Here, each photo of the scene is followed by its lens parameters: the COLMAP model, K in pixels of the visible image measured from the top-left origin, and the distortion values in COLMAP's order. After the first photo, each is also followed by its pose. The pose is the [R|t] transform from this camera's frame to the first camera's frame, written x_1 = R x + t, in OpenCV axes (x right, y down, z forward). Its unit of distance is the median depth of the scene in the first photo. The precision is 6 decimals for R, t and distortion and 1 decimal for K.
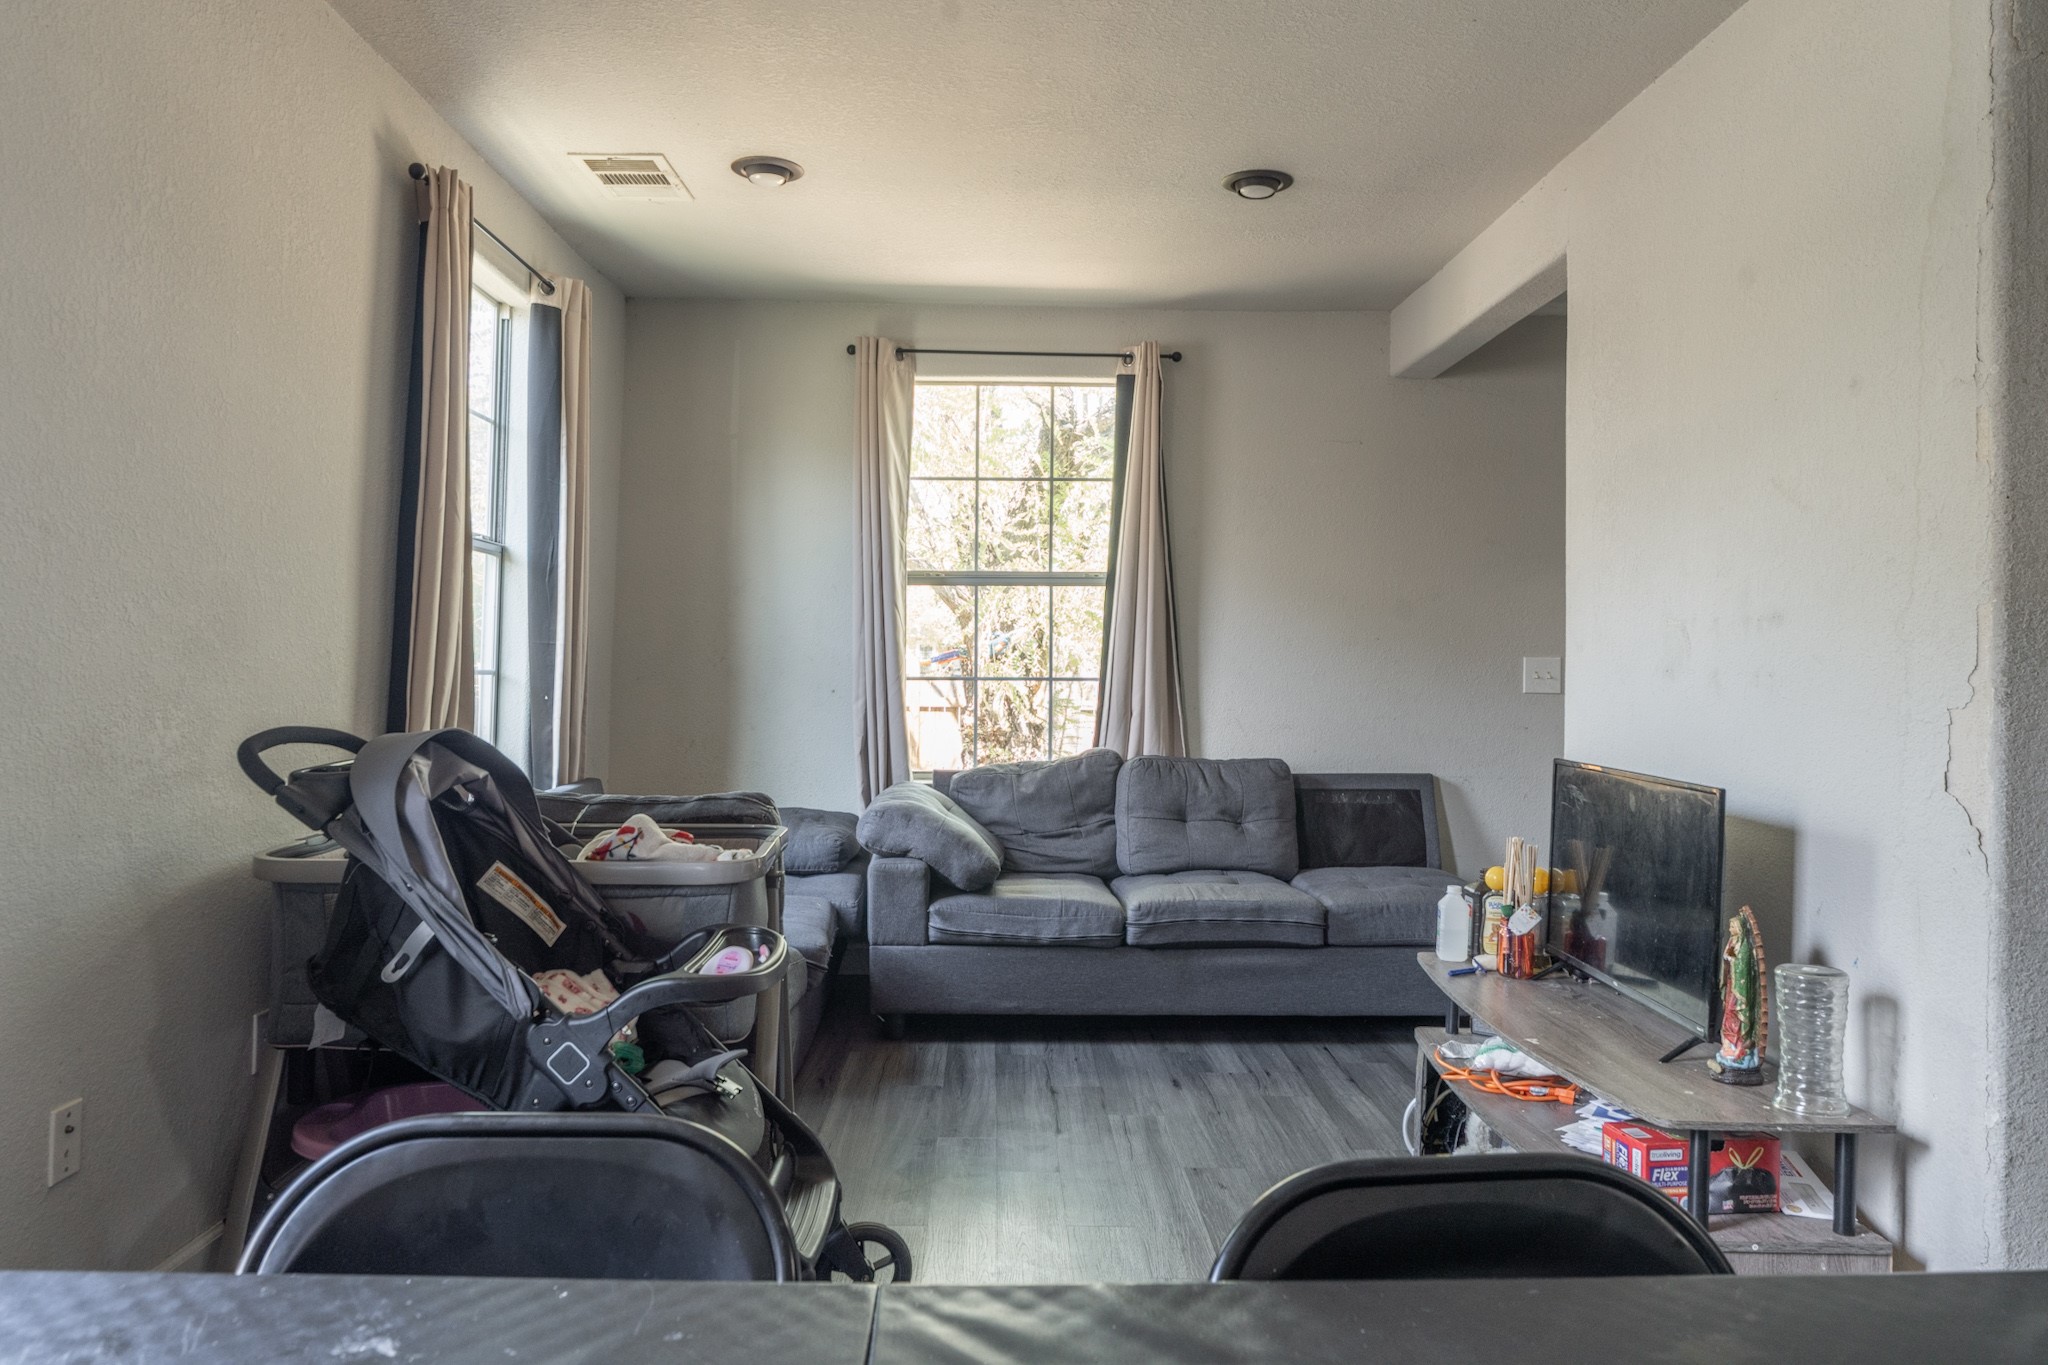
lens RADIAL K [[1395.5, 0, 1022.7], [0, 1395.5, 668.7], [0, 0, 1]] dist [0.016563, -0.006059]
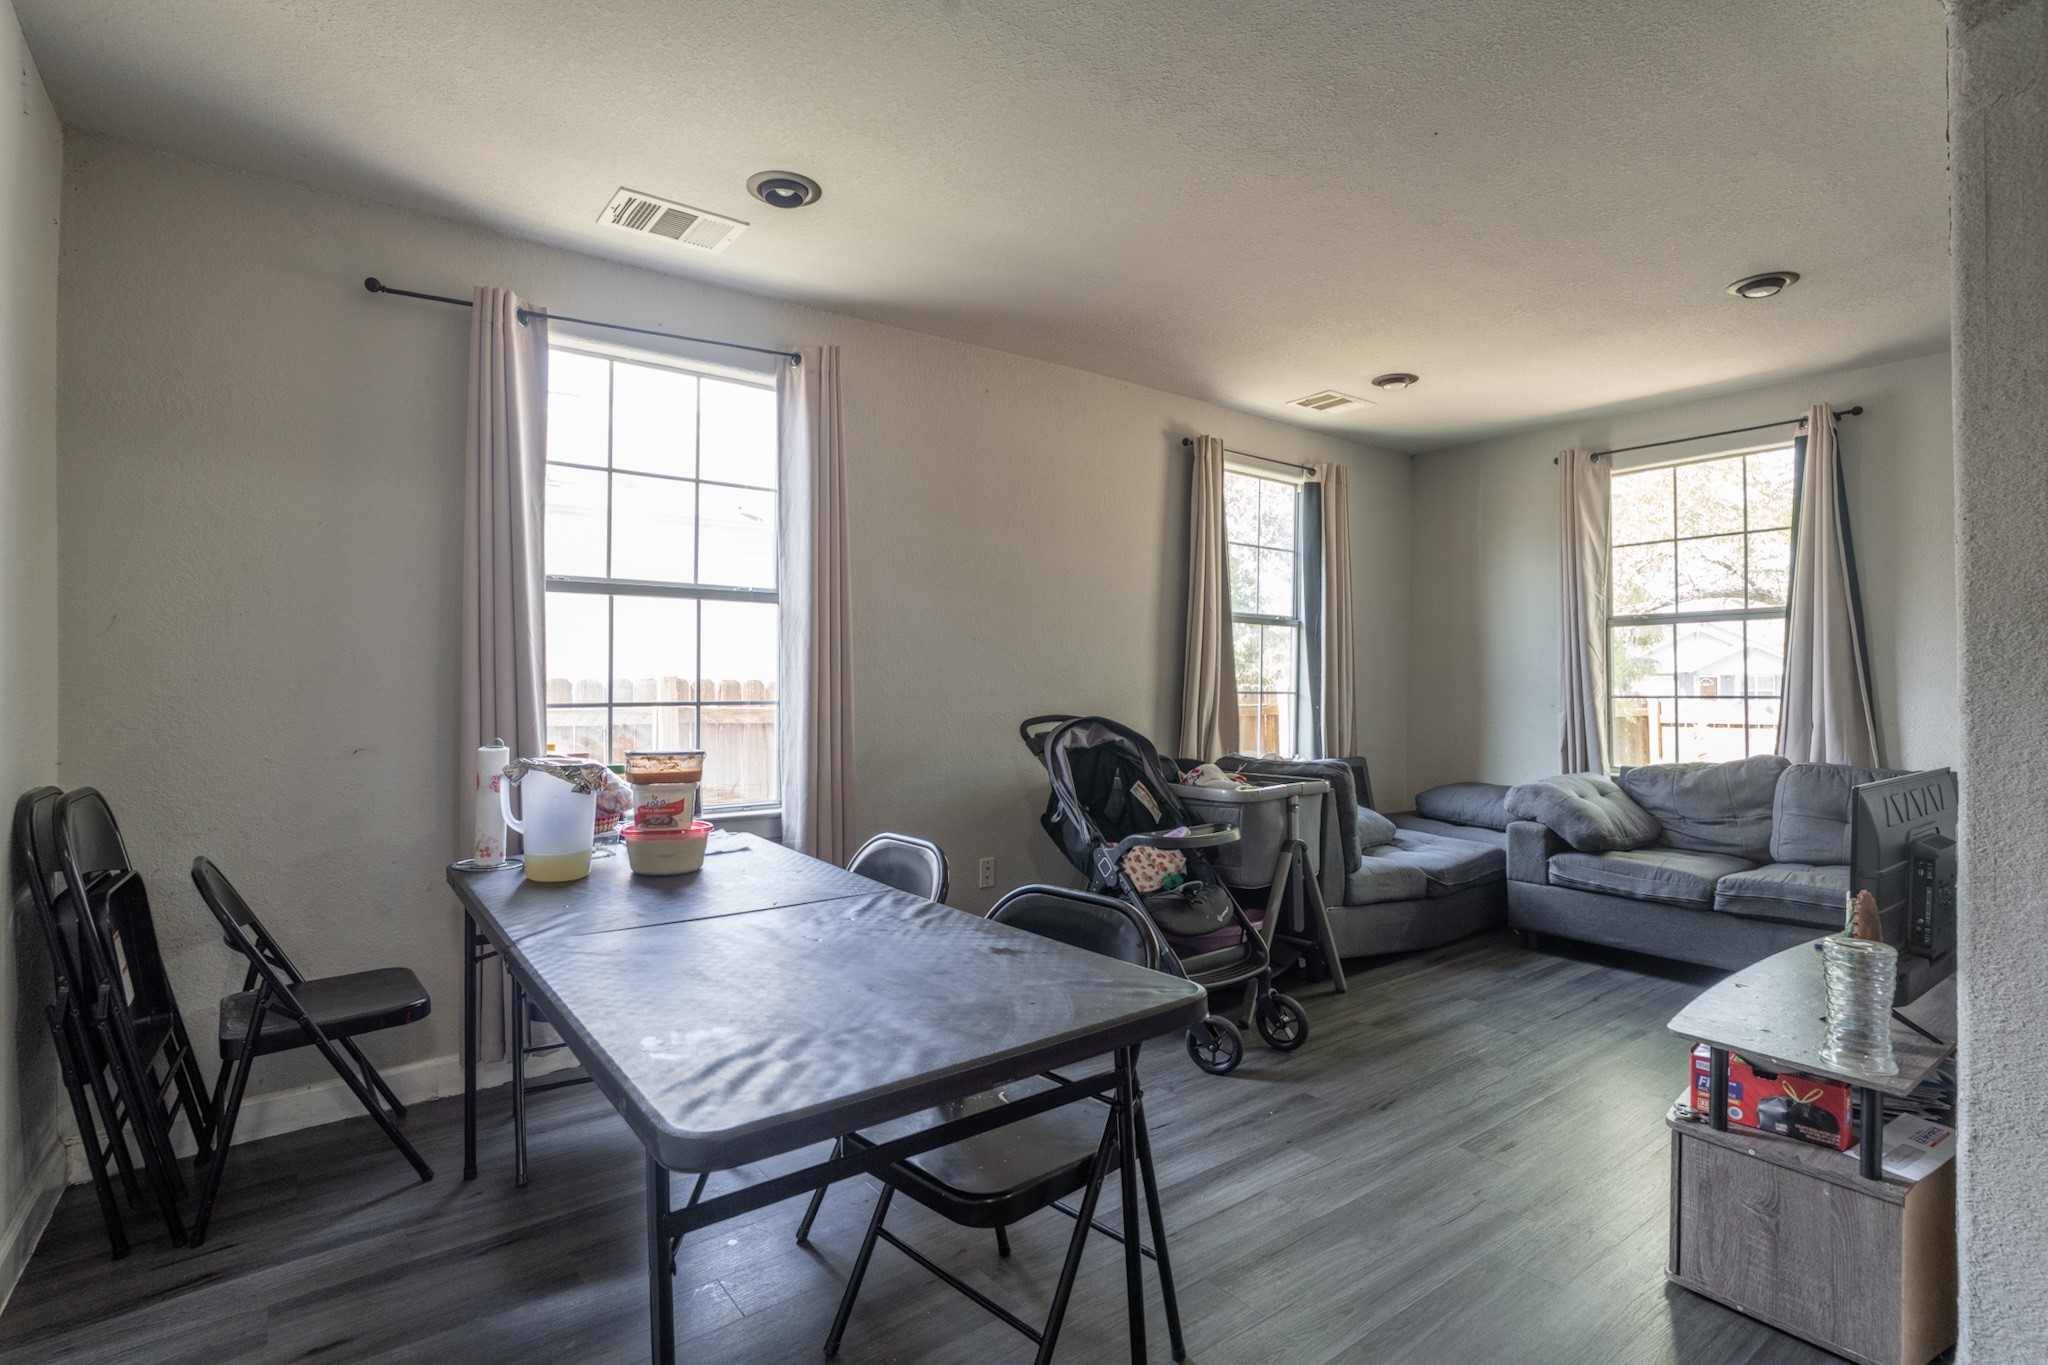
lens RADIAL K [[980.5, 0, 1023.4], [0, 980.5, 679.3], [0, 0, 1]] dist [0.000328, 0.000425]
pose [[0.594704, -0.015489, -0.803796, 0.412089], [0.003287, 0.999853, -0.016835, 0.005313], [0.803938, 0.007370, 0.594667, -0.012492]]
